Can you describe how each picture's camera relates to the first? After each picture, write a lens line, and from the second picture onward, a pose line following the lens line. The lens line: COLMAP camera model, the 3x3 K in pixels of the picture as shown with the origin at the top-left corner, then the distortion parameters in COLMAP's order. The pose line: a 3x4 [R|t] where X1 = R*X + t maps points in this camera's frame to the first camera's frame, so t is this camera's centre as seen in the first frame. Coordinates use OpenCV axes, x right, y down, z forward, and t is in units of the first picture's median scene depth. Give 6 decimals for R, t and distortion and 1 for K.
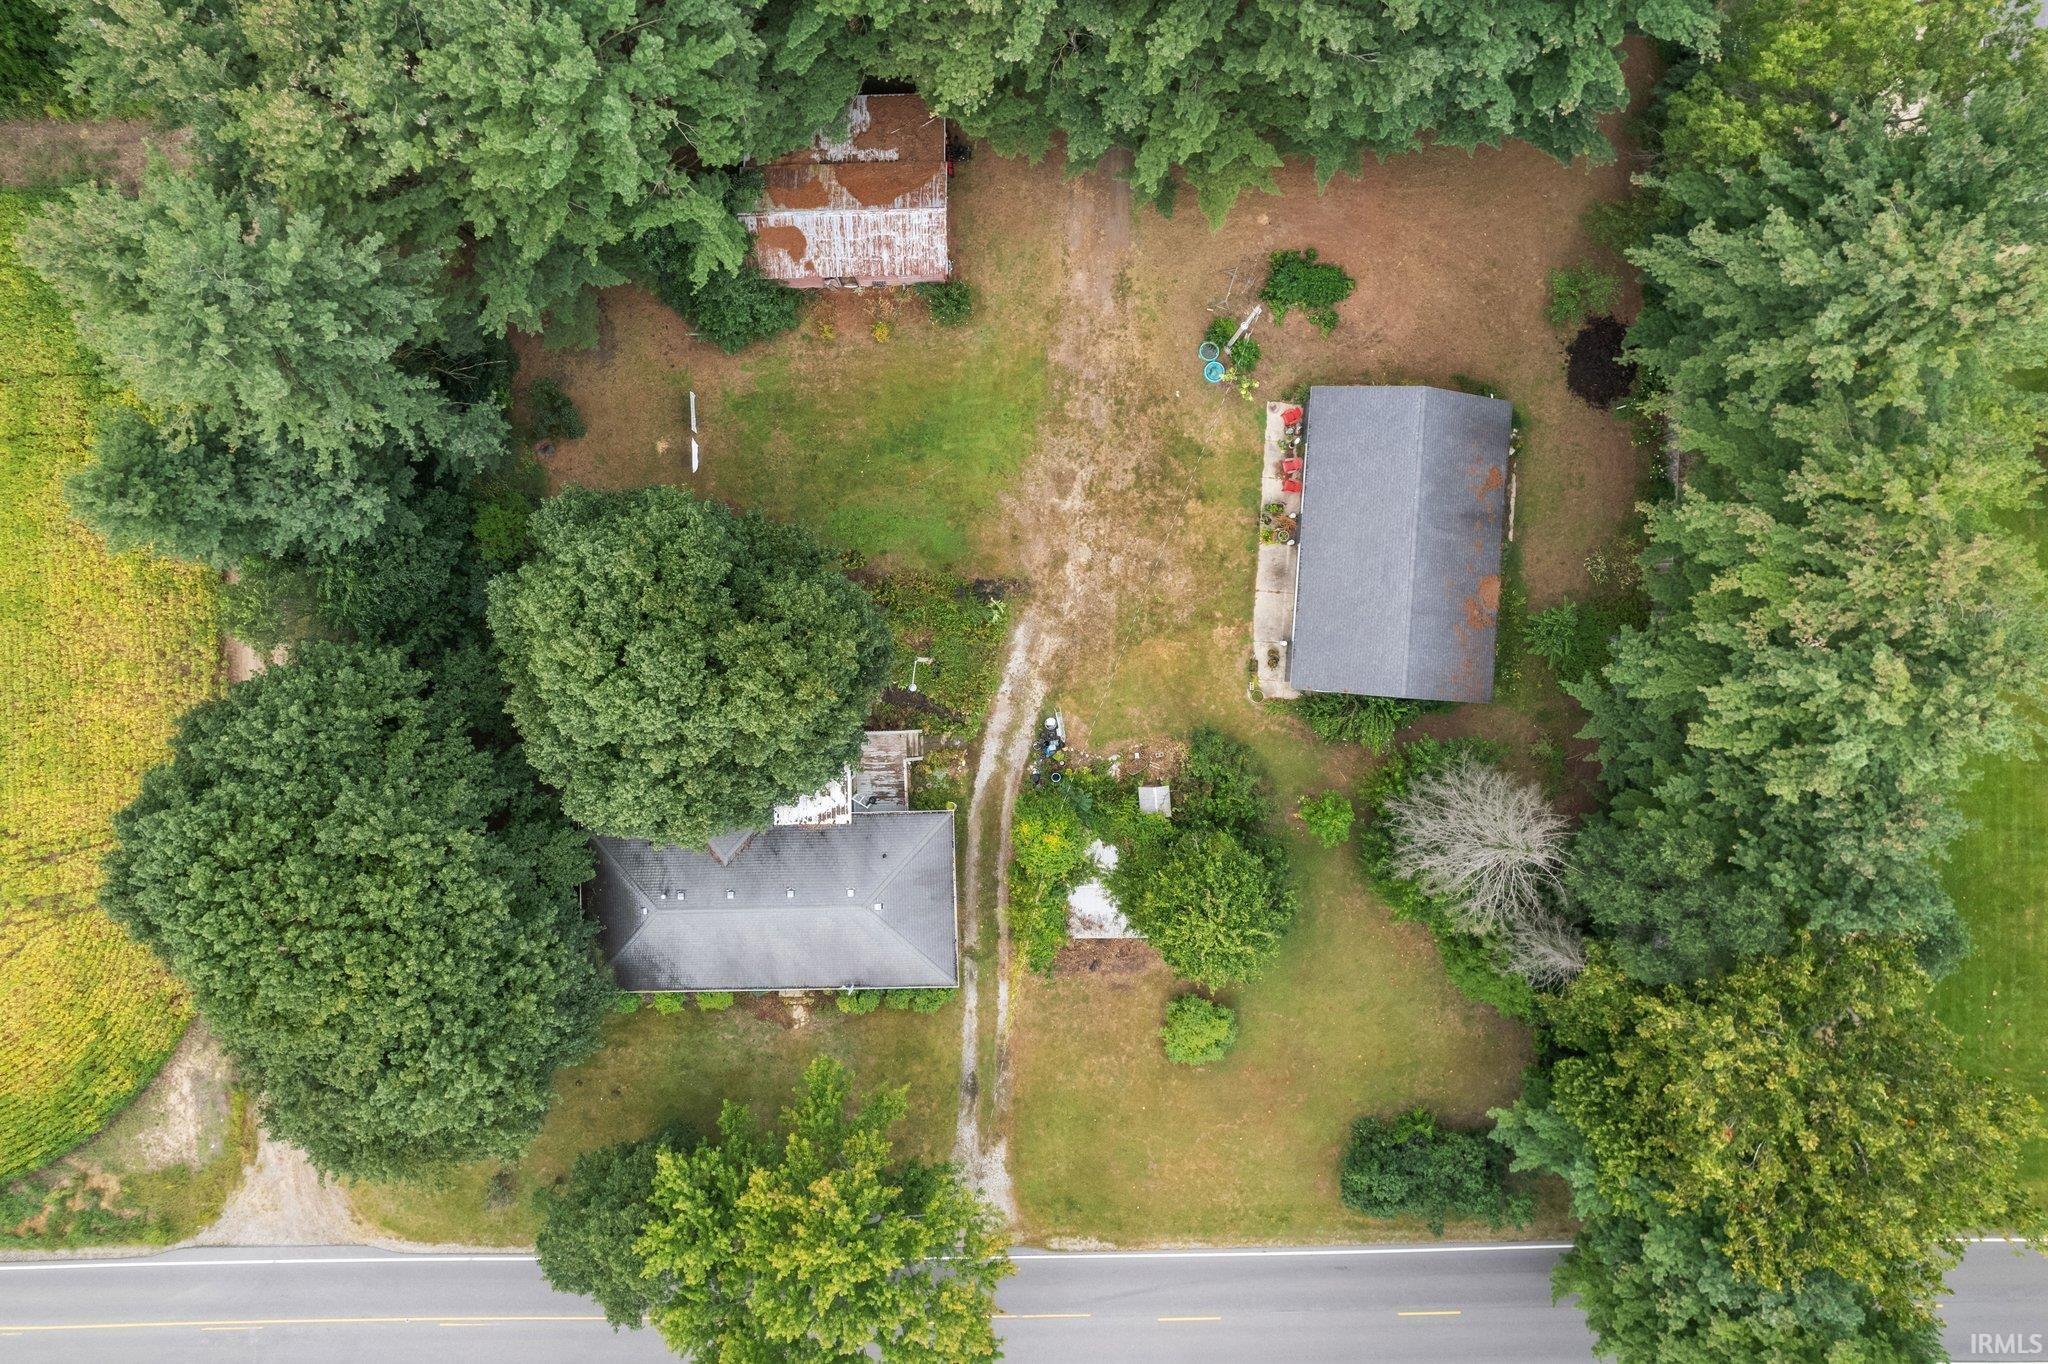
lens RADIAL K [[1320.4, 0, 1029.1], [0, 1320.4, 680.5], [0, 0, 1]] dist [-0.035740, -0.000035]
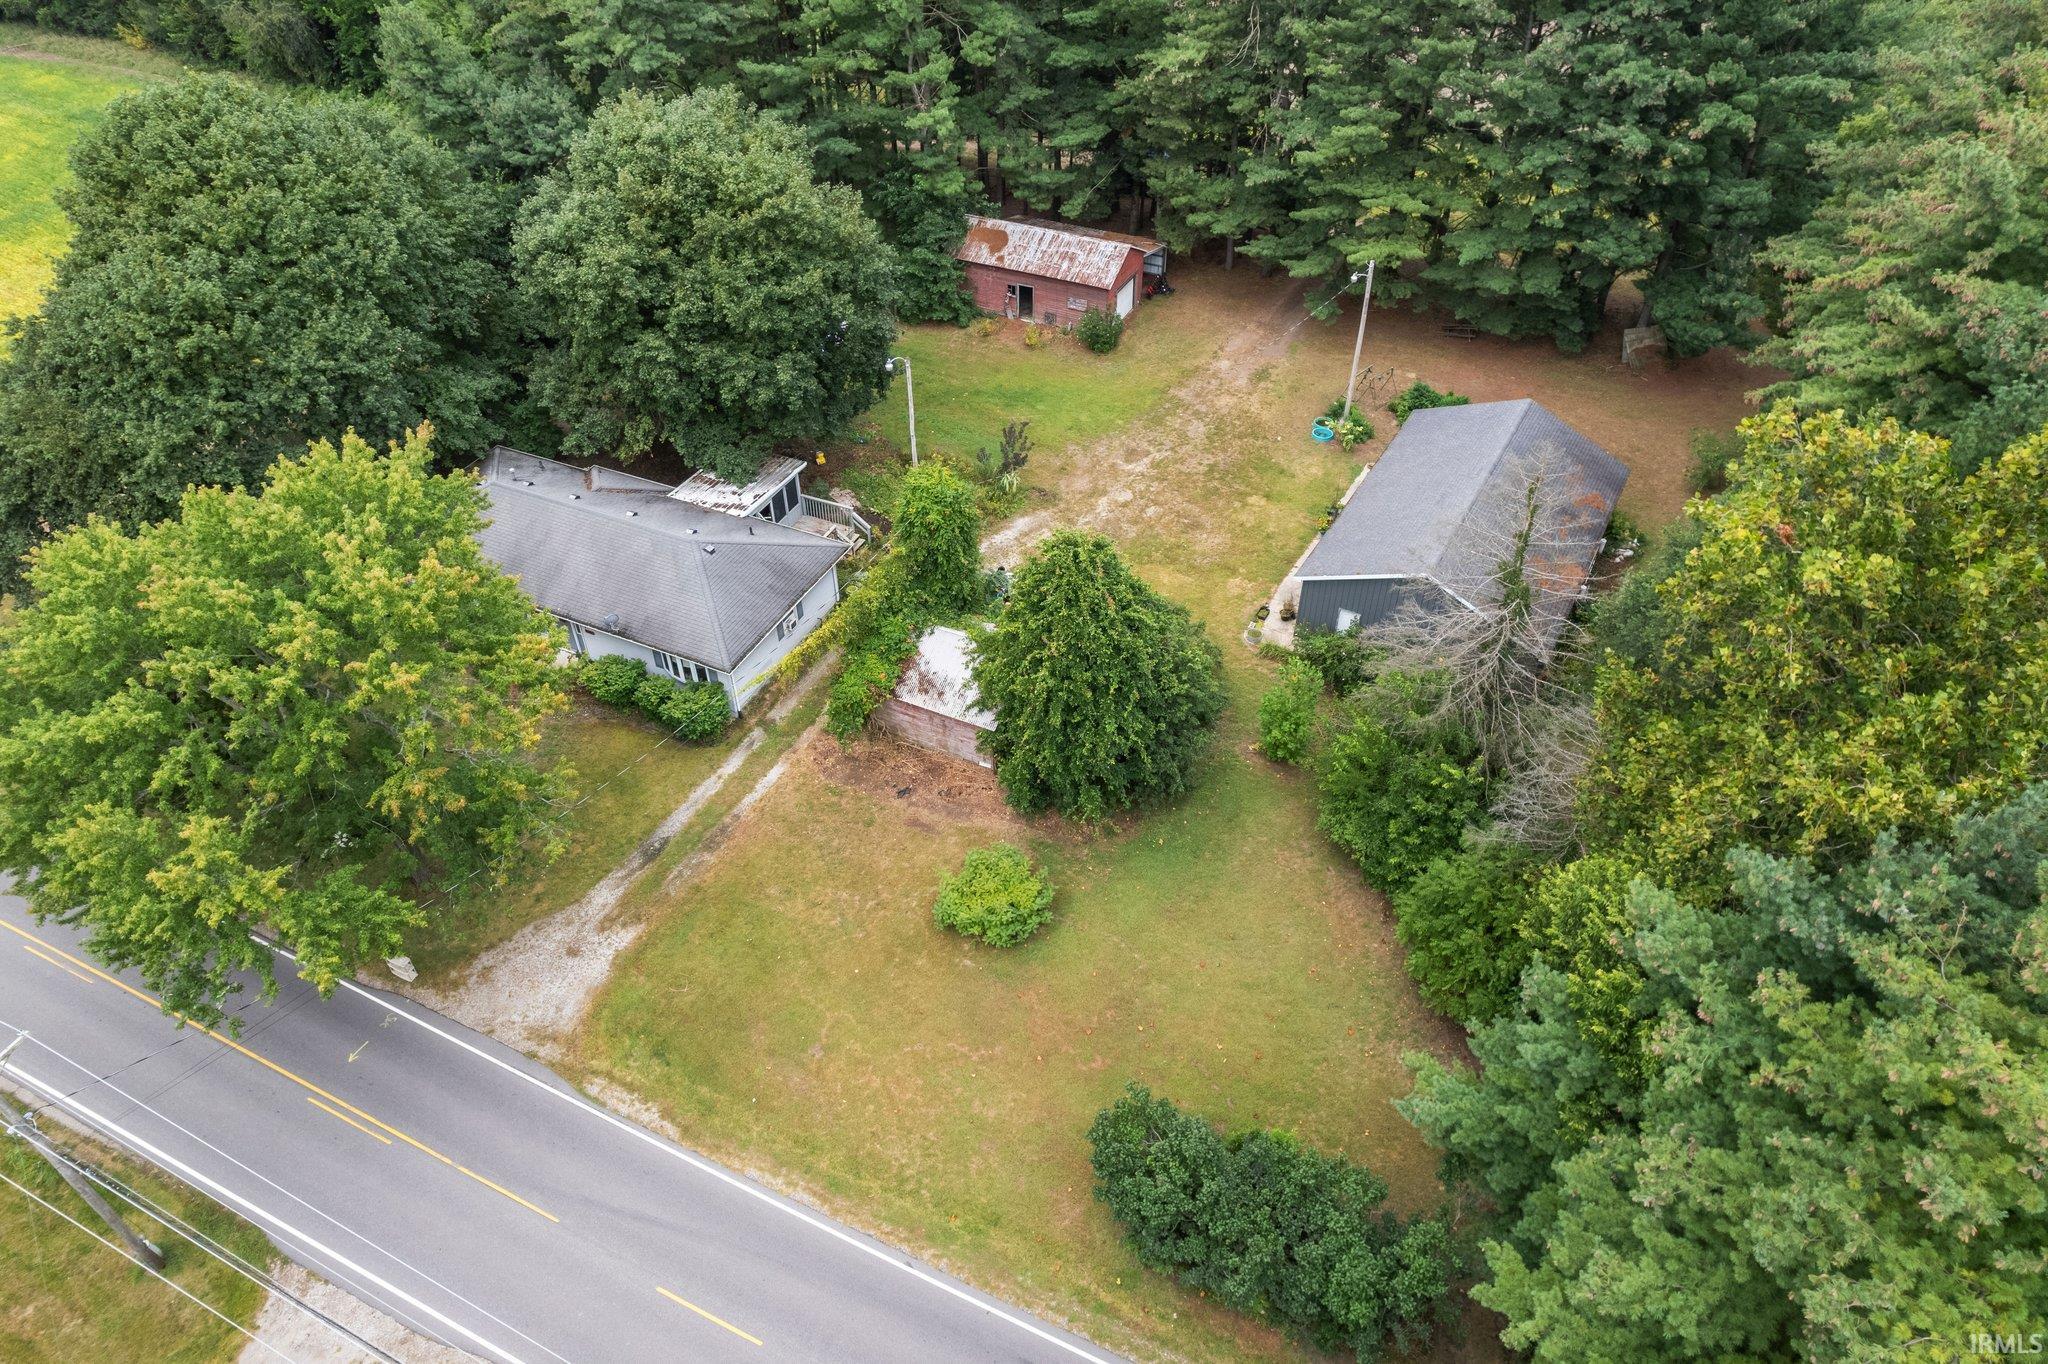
lens RADIAL K [[1320.4, 0, 1023.3], [0, 1320.4, 683.7], [0, 0, 1]] dist [-0.035740, -0.000035]
pose [[0.894916, 0.298338, -0.331843, 0.320012], [-0.446232, 0.595877, -0.667689, 0.620500], [-0.001460, 0.745604, 0.666388, 0.493587]]
